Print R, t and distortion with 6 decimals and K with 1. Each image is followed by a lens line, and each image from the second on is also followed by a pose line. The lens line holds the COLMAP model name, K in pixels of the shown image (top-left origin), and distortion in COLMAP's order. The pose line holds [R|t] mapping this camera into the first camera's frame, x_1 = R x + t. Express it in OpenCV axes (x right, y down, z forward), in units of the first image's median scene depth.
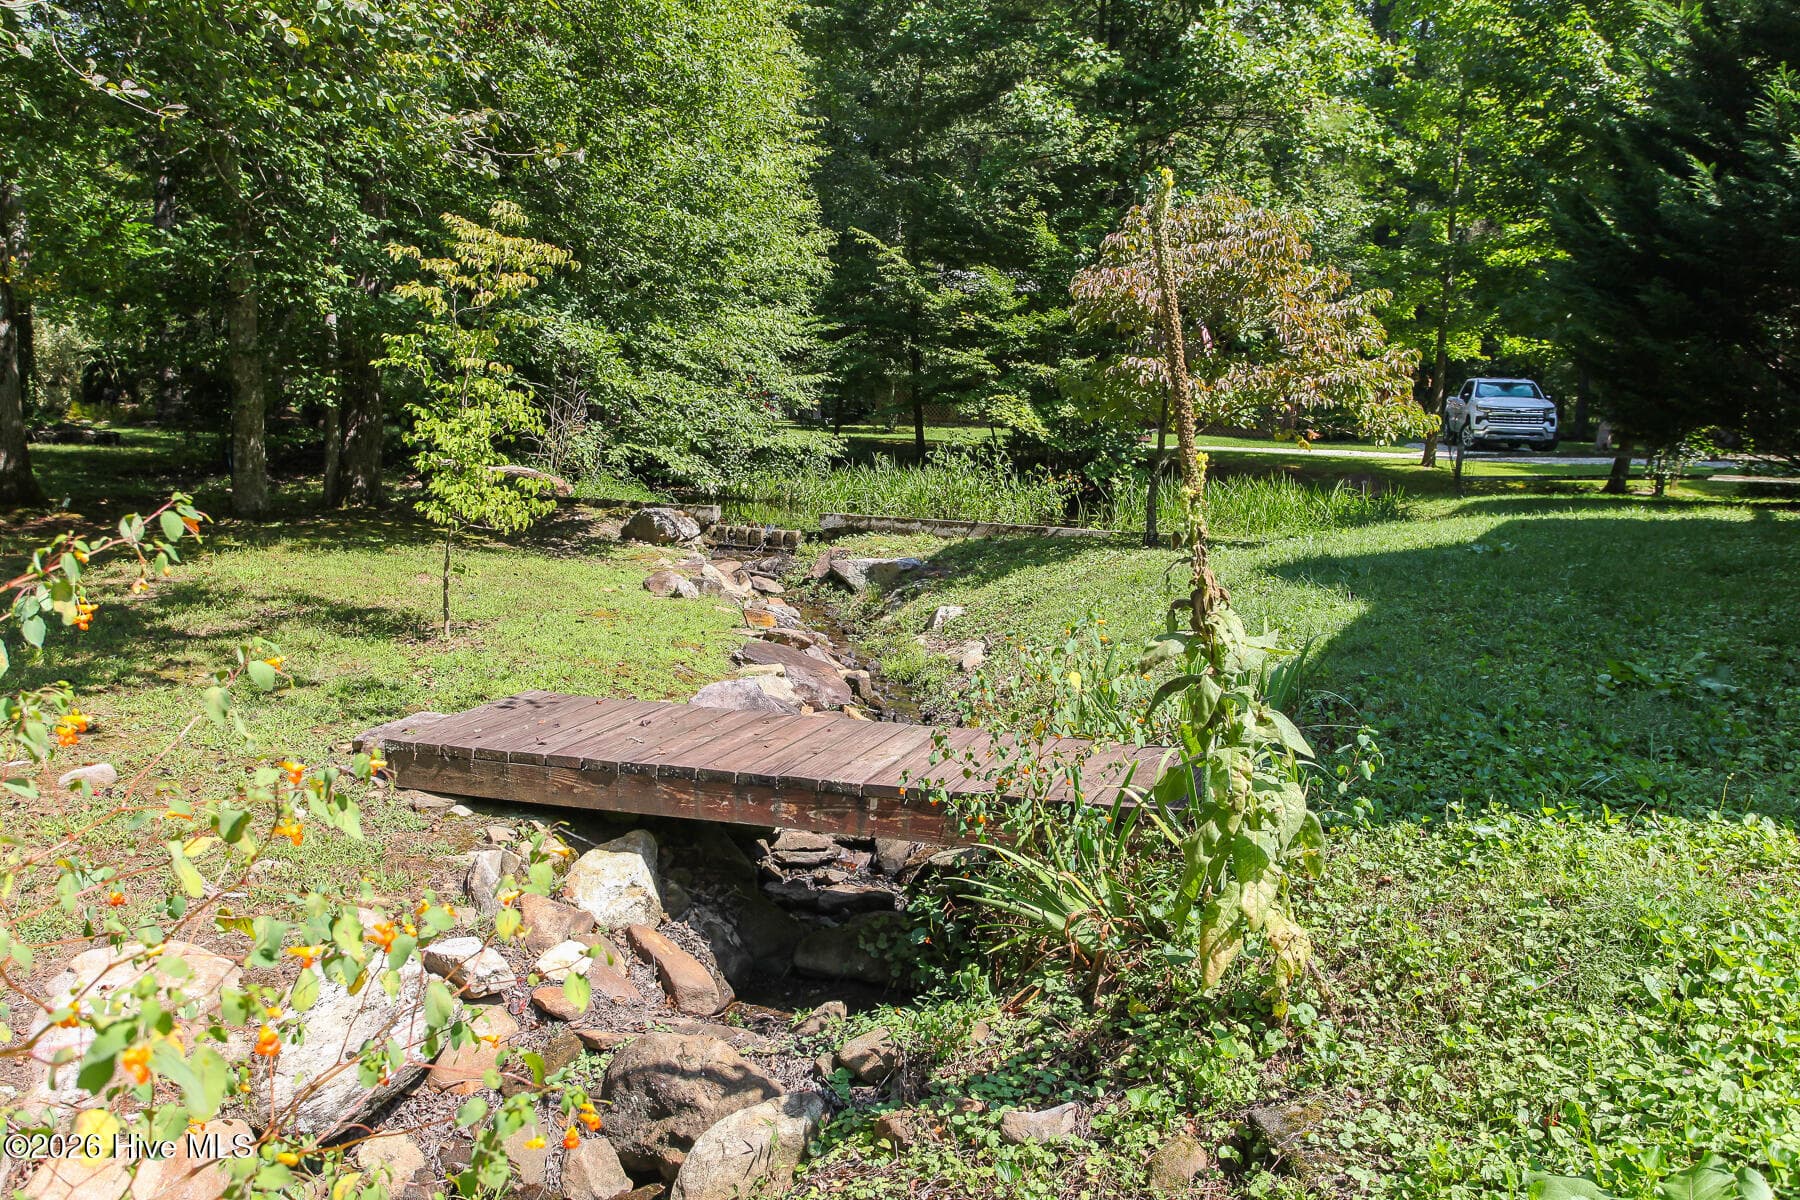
lens RADIAL K [[1272.1, 0, 906.6], [0, 1272.1, 601.2], [0, 0, 1]] dist [0.007452, -0.002407]
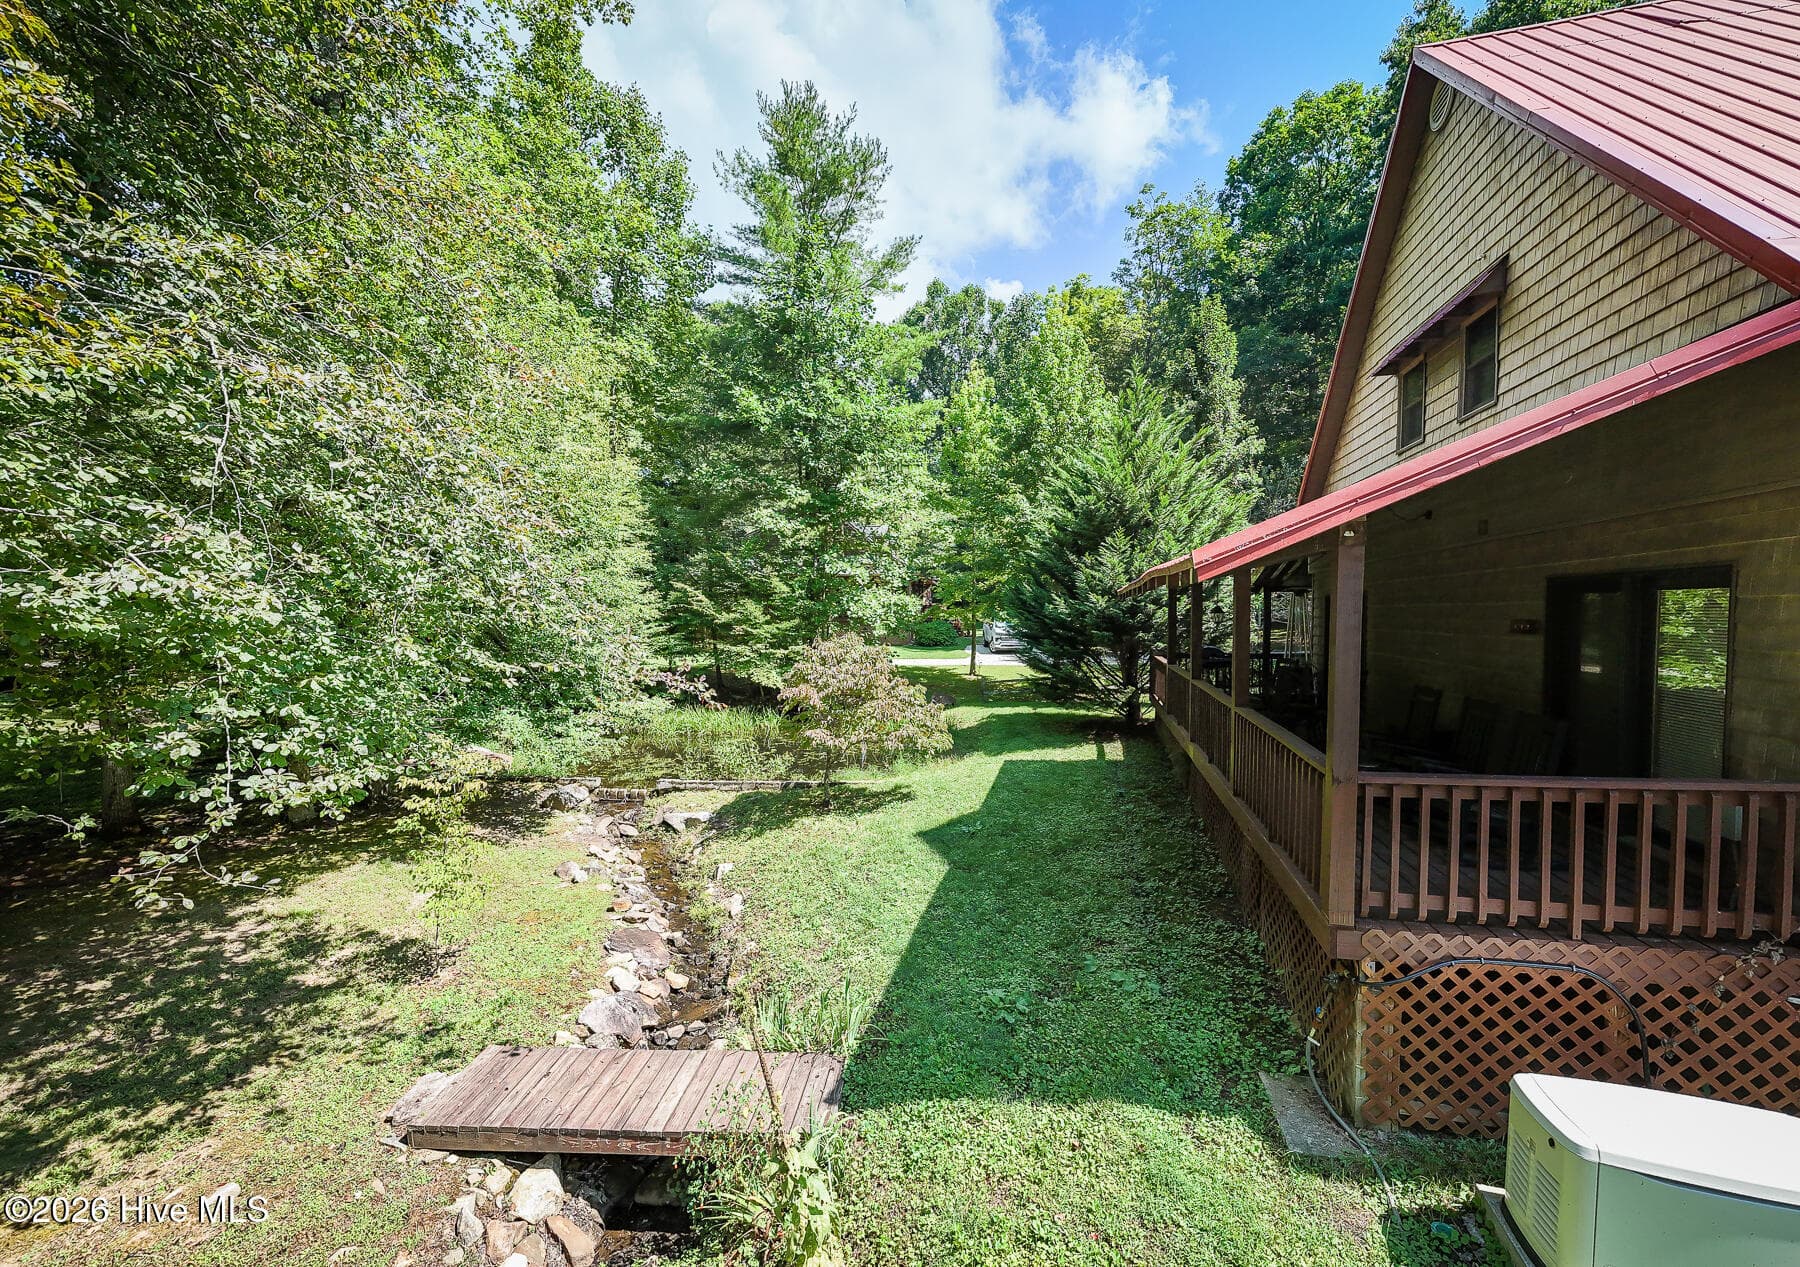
lens RADIAL K [[708.3, 0, 902.1], [0, 708.3, 645.2], [0, 0, 1]] dist [0.003669, 0.002386]
pose [[0.969067, -0.055961, 0.240370, 0.058281], [0.063709, 0.997666, -0.024576, -0.310395], [-0.238434, 0.039130, 0.970370, -0.148003]]
